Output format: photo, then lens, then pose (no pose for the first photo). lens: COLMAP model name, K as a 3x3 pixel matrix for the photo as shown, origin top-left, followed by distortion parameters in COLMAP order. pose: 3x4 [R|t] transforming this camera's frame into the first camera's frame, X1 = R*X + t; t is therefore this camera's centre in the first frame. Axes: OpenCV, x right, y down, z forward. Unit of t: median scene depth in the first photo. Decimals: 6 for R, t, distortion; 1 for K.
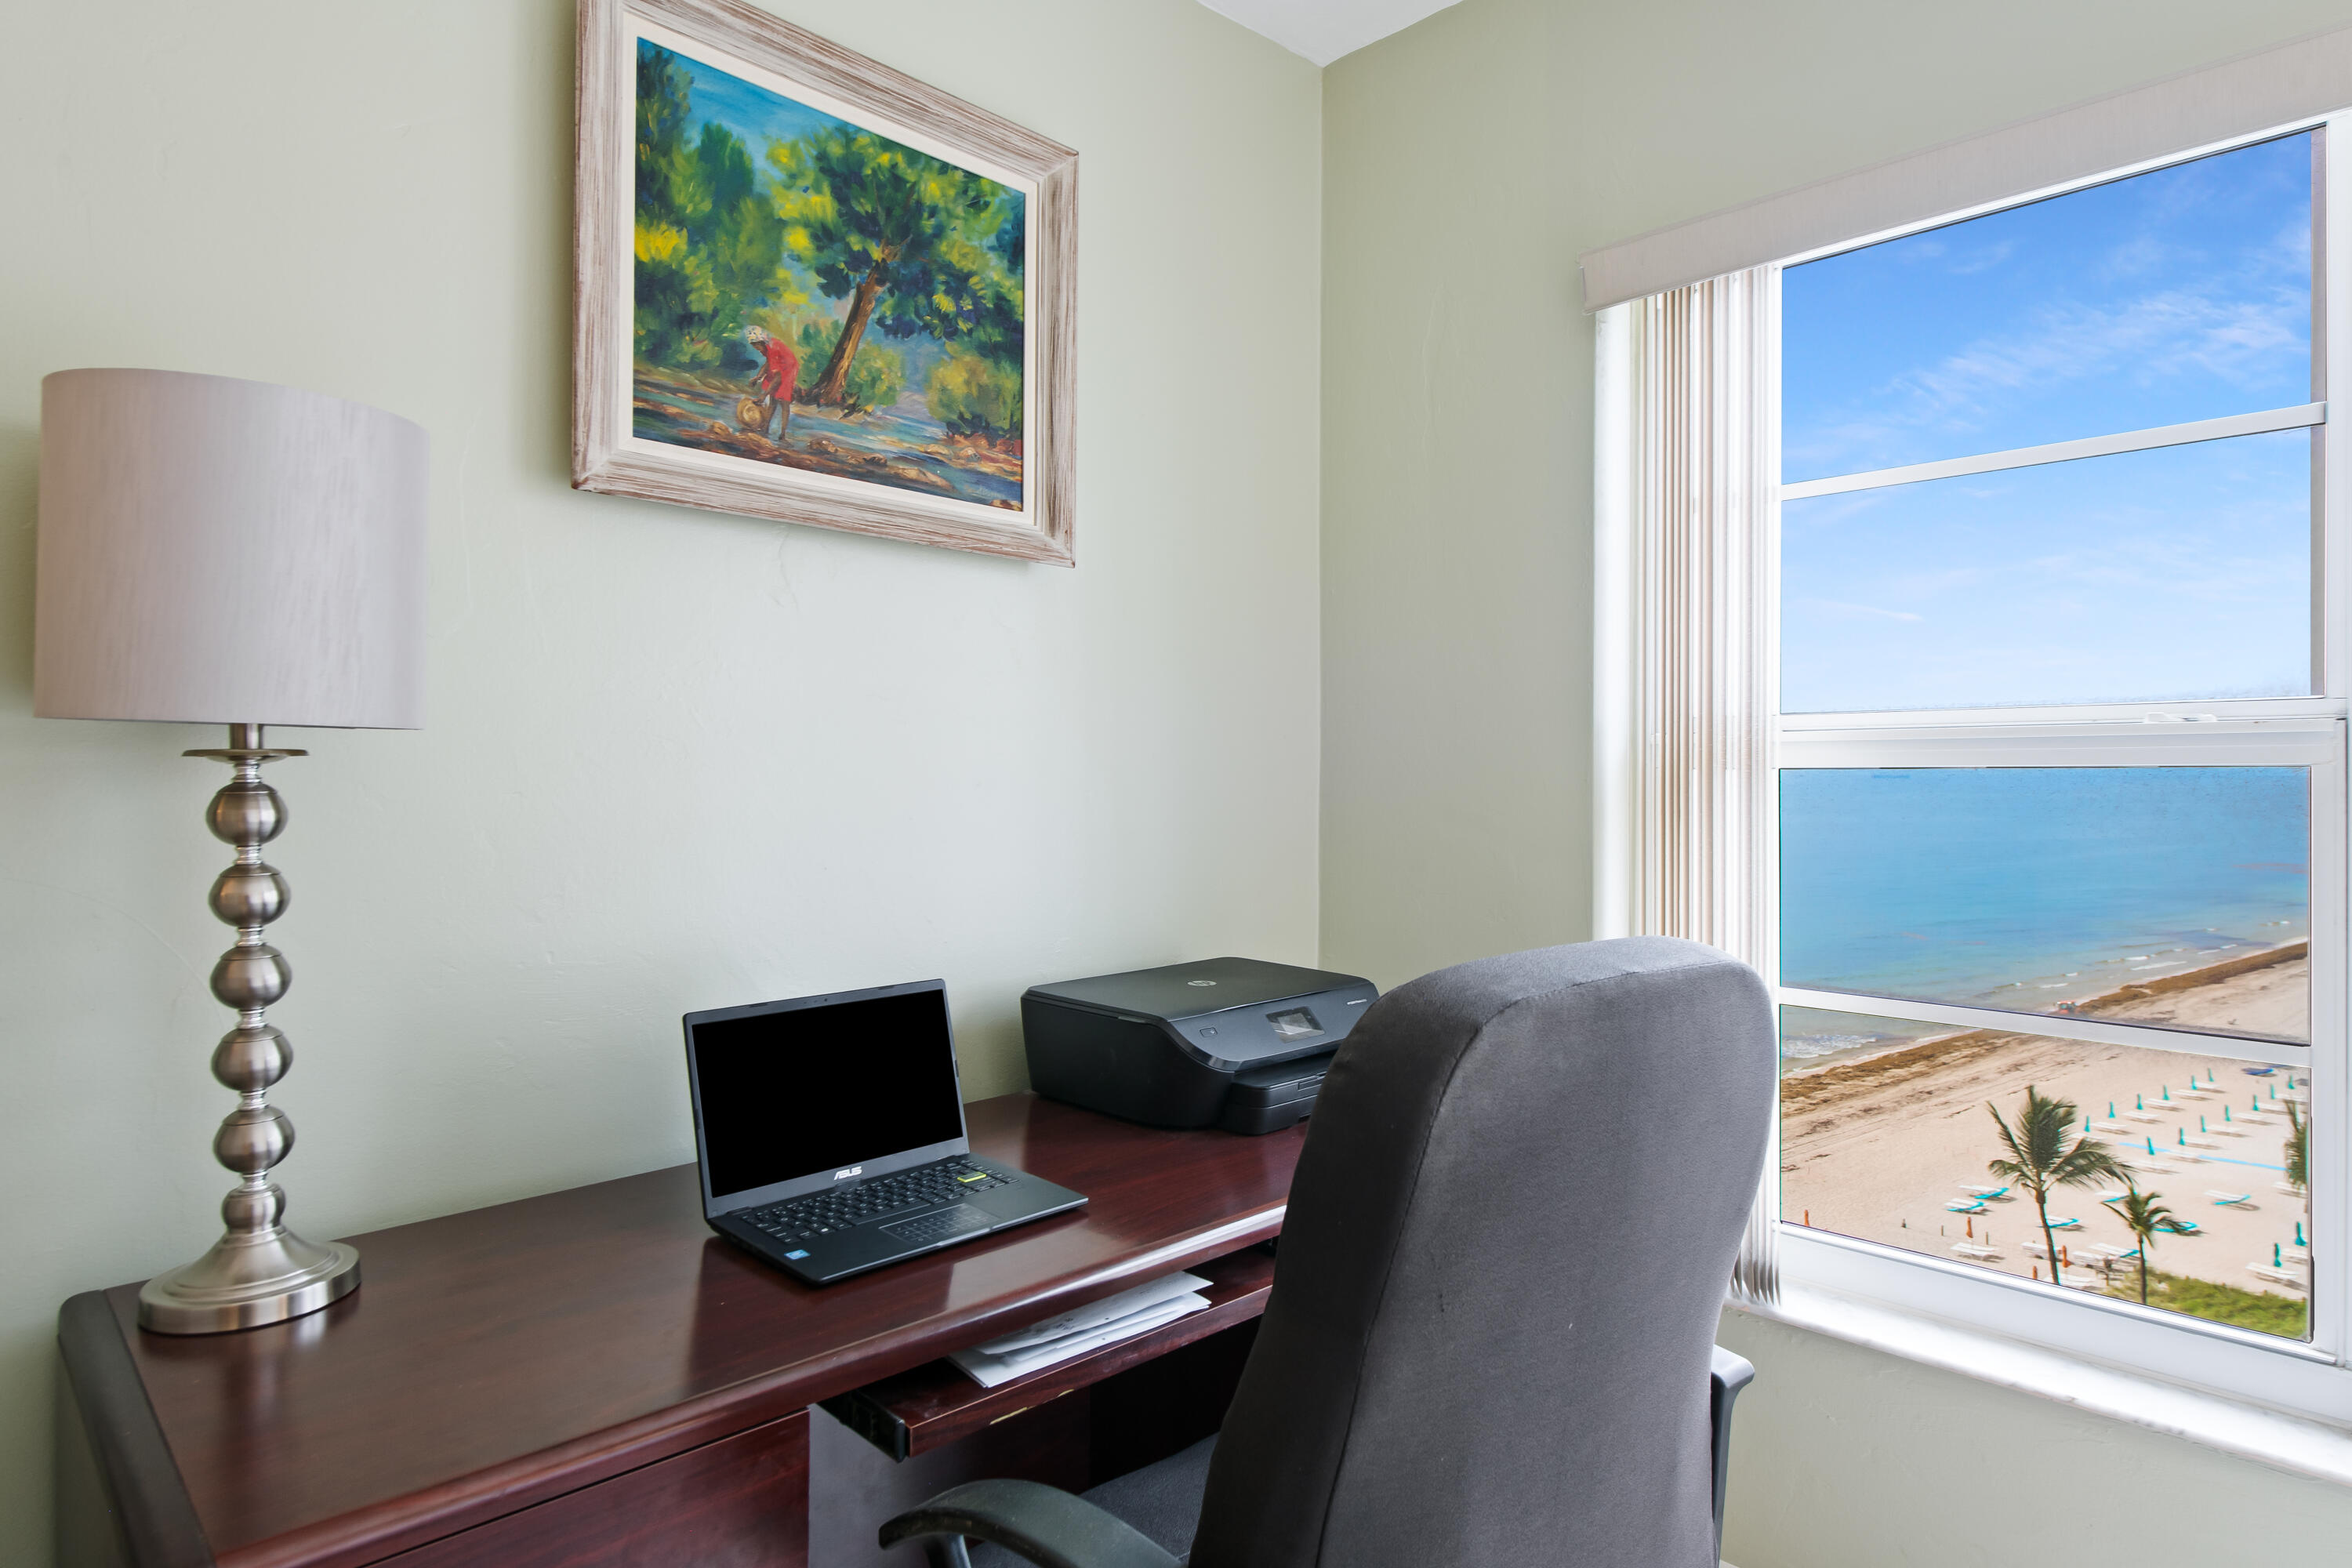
lens RADIAL K [[1304.9, 0, 1176.0], [0, 1304.9, 784.0], [0, 0, 1]] dist [0.003855, 0.000780]
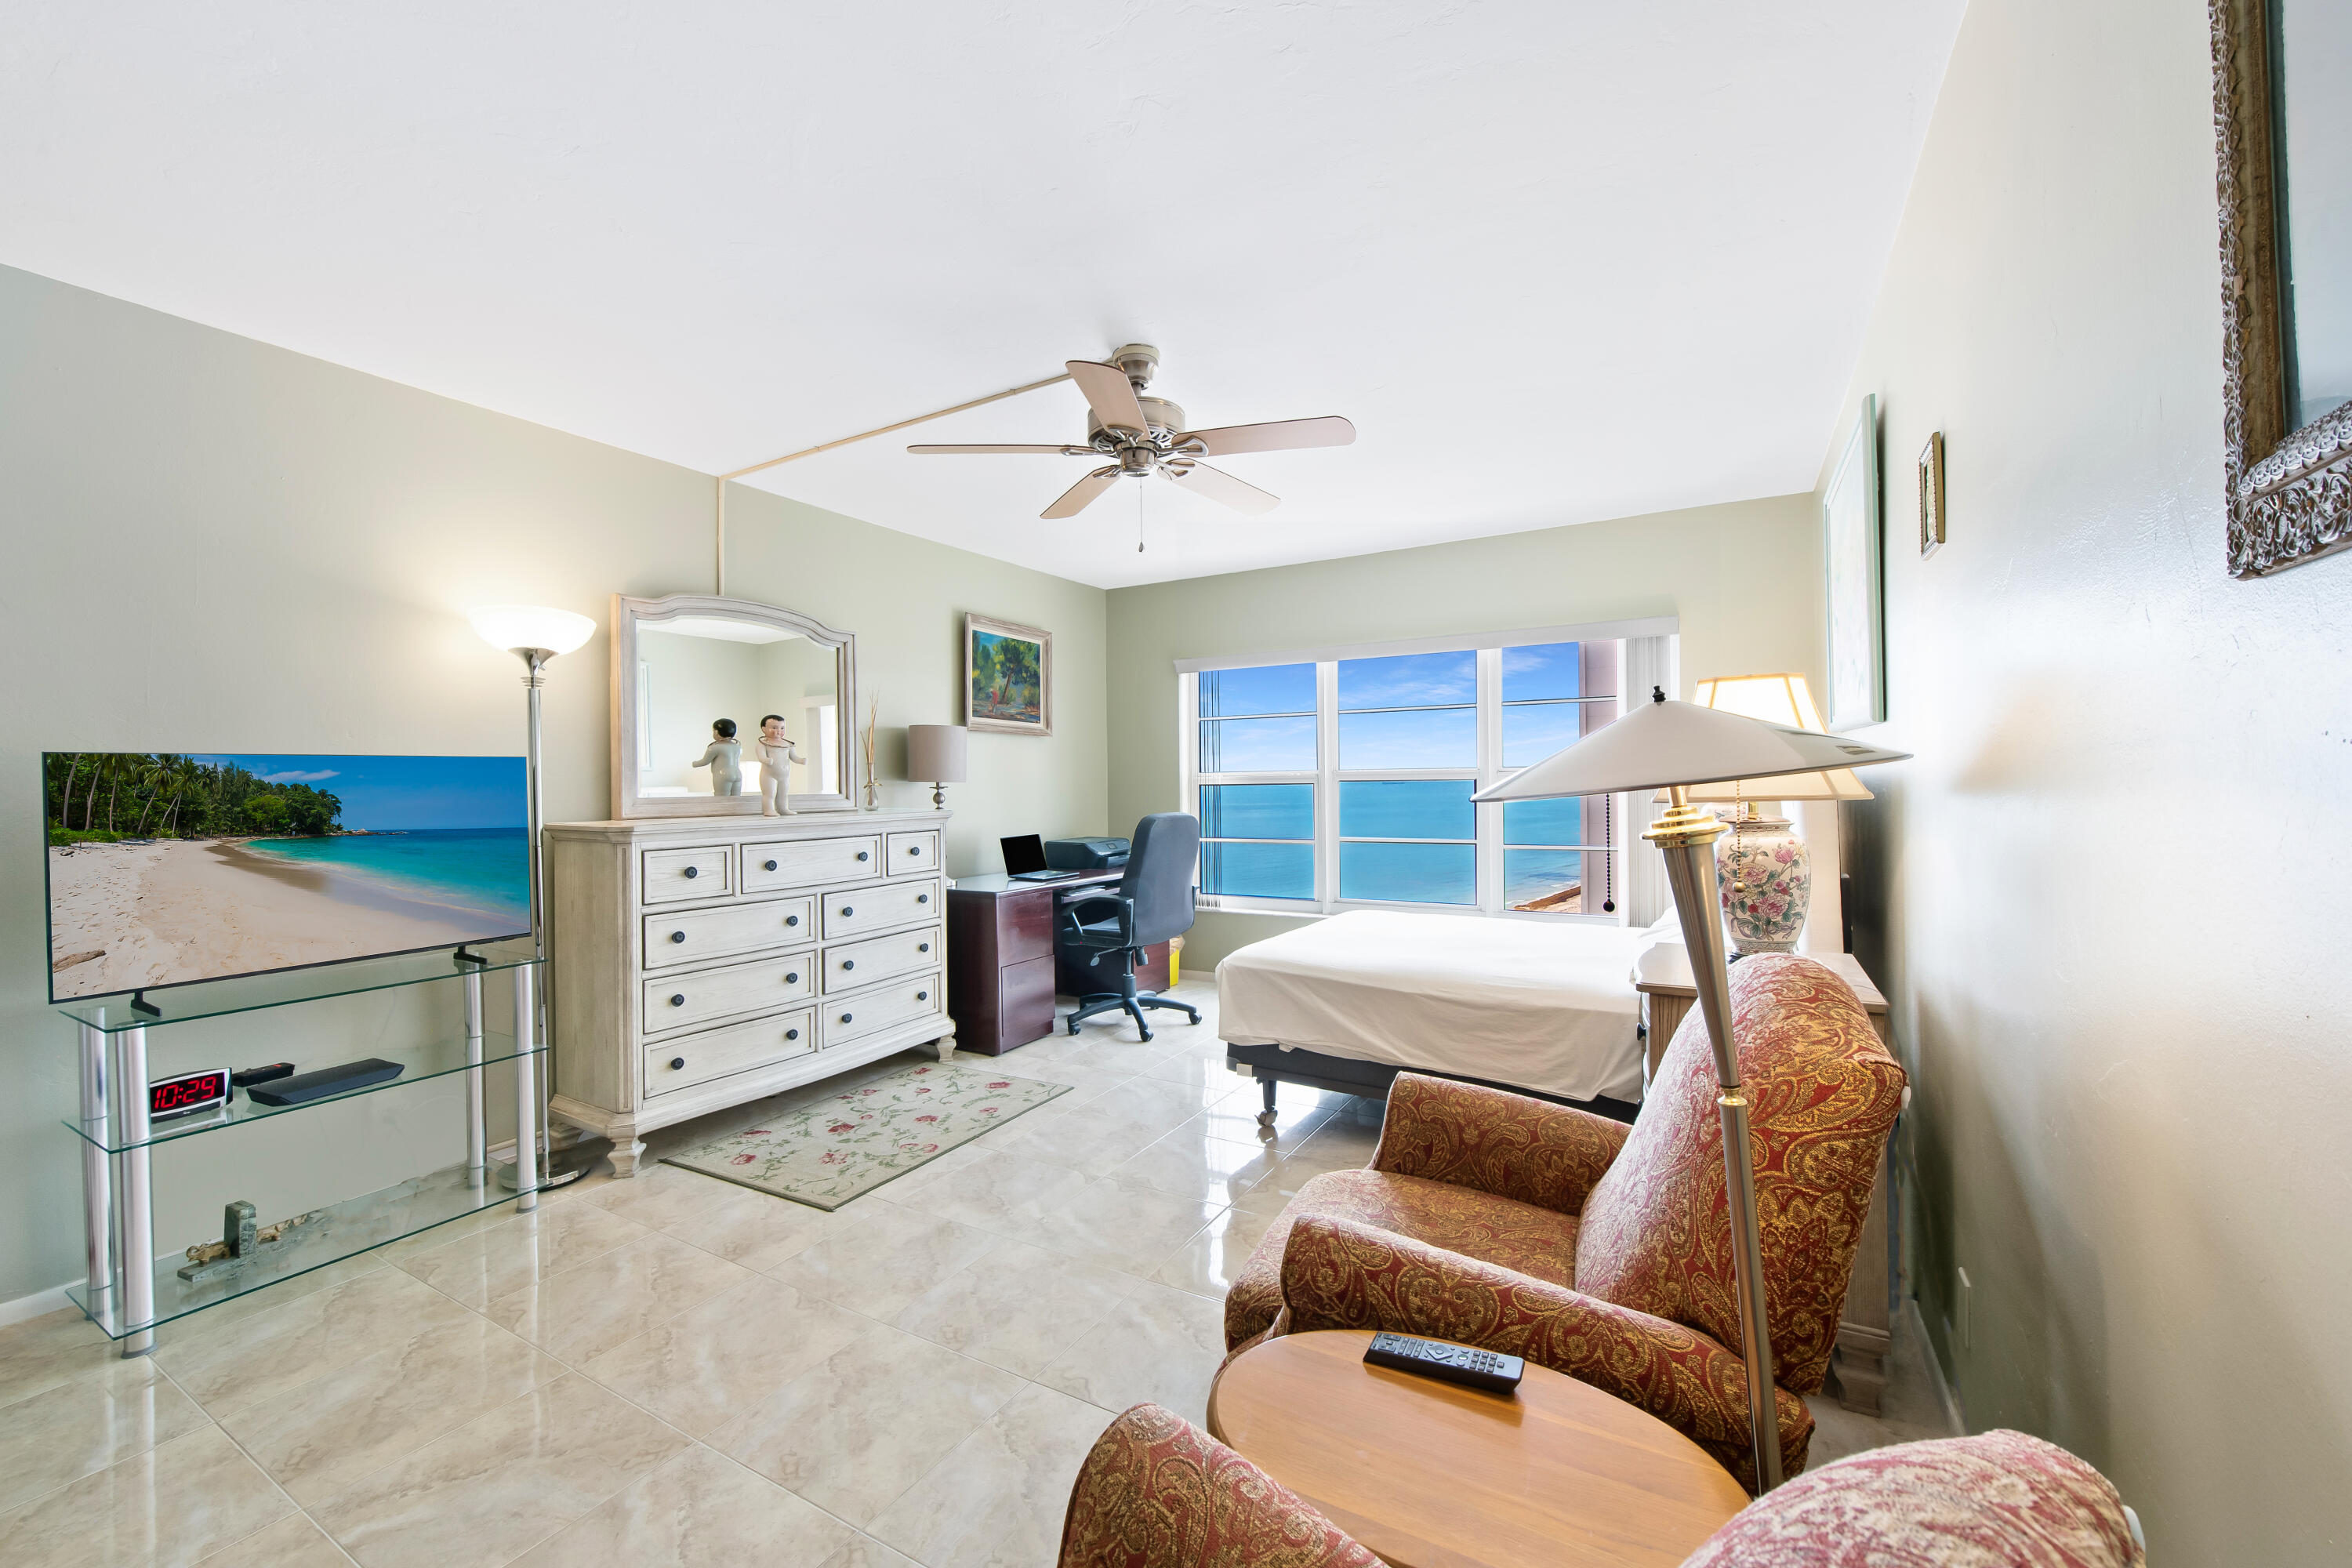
lens RADIAL K [[931.0, 0, 1180.9], [0, 931.0, 779.5], [0, 0, 1]] dist [-0.000601, -0.000468]
pose [[0.962434, -0.013093, 0.271200, -0.533784], [0.016611, 0.999805, -0.010679, 0.002336], [-0.271007, 0.014783, 0.962464, -2.081664]]
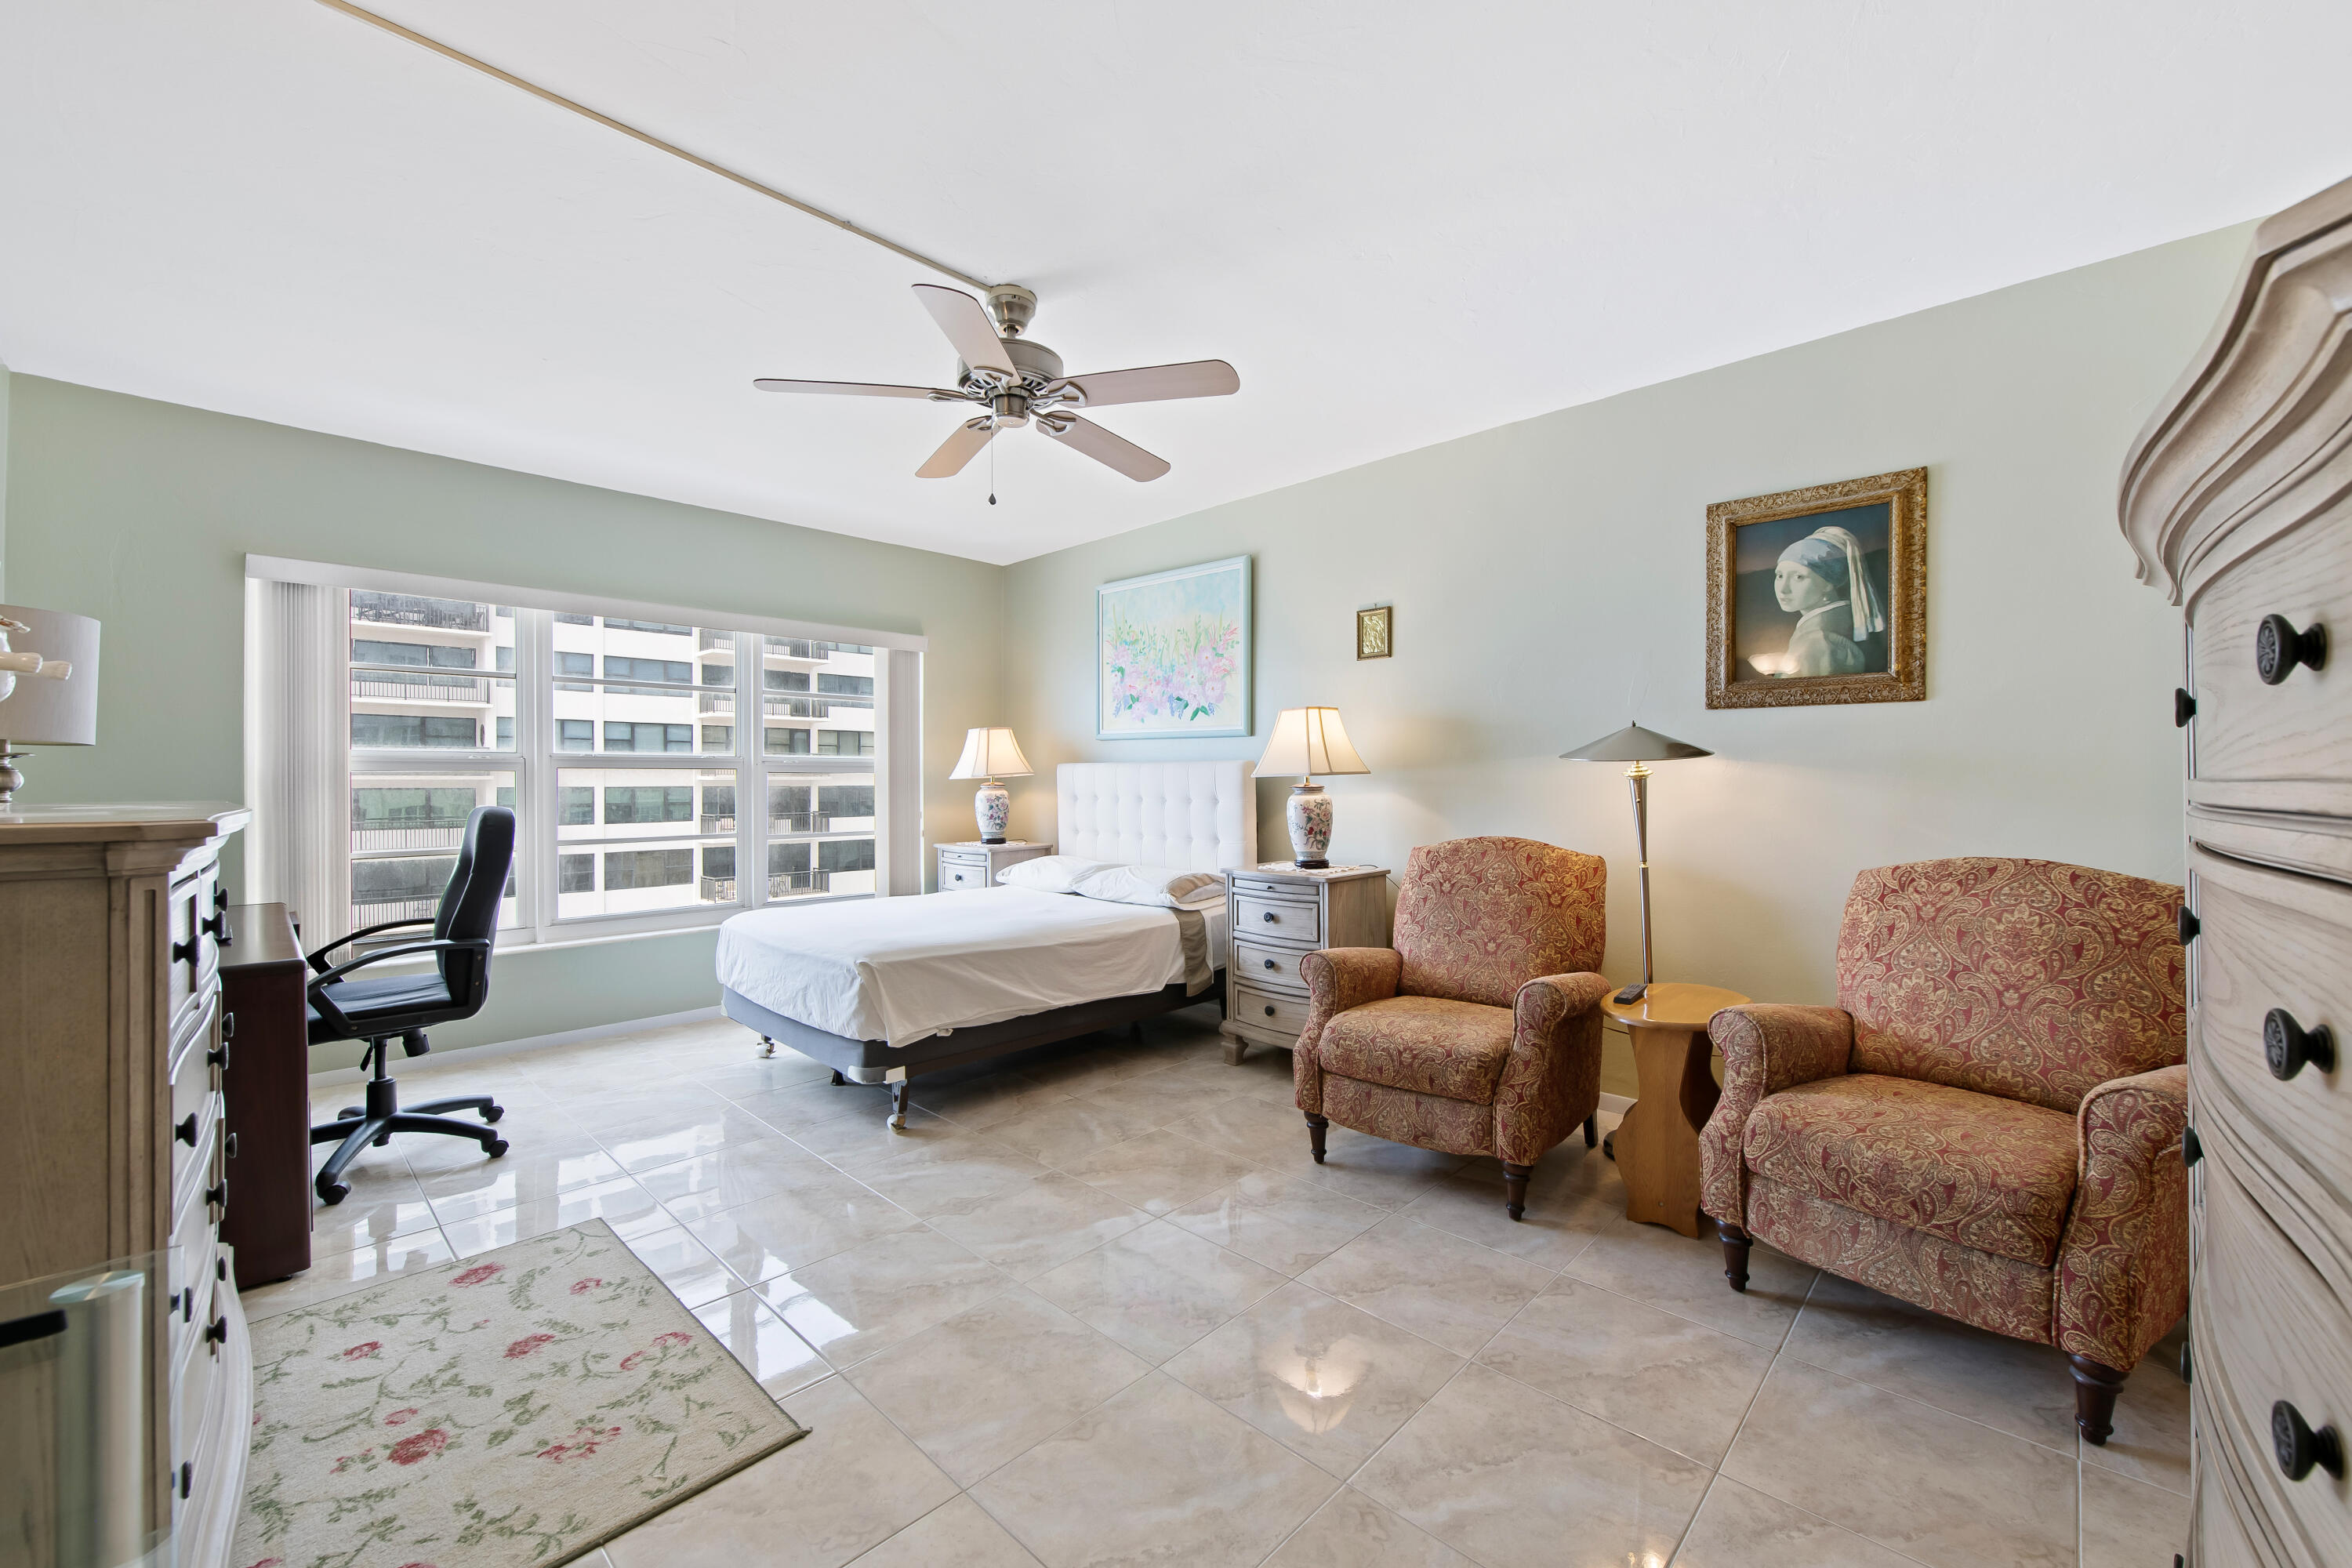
lens RADIAL K [[934.8, 0, 1192.2], [0, 934.8, 782.7], [0, 0, 1]] dist [0.000522, -0.002043]
pose [[-0.038239, -0.003077, 0.999264, -1.680068], [0.013501, 0.999902, 0.003595, 0.033542], [-0.999177, 0.013629, -0.038194, -0.751713]]
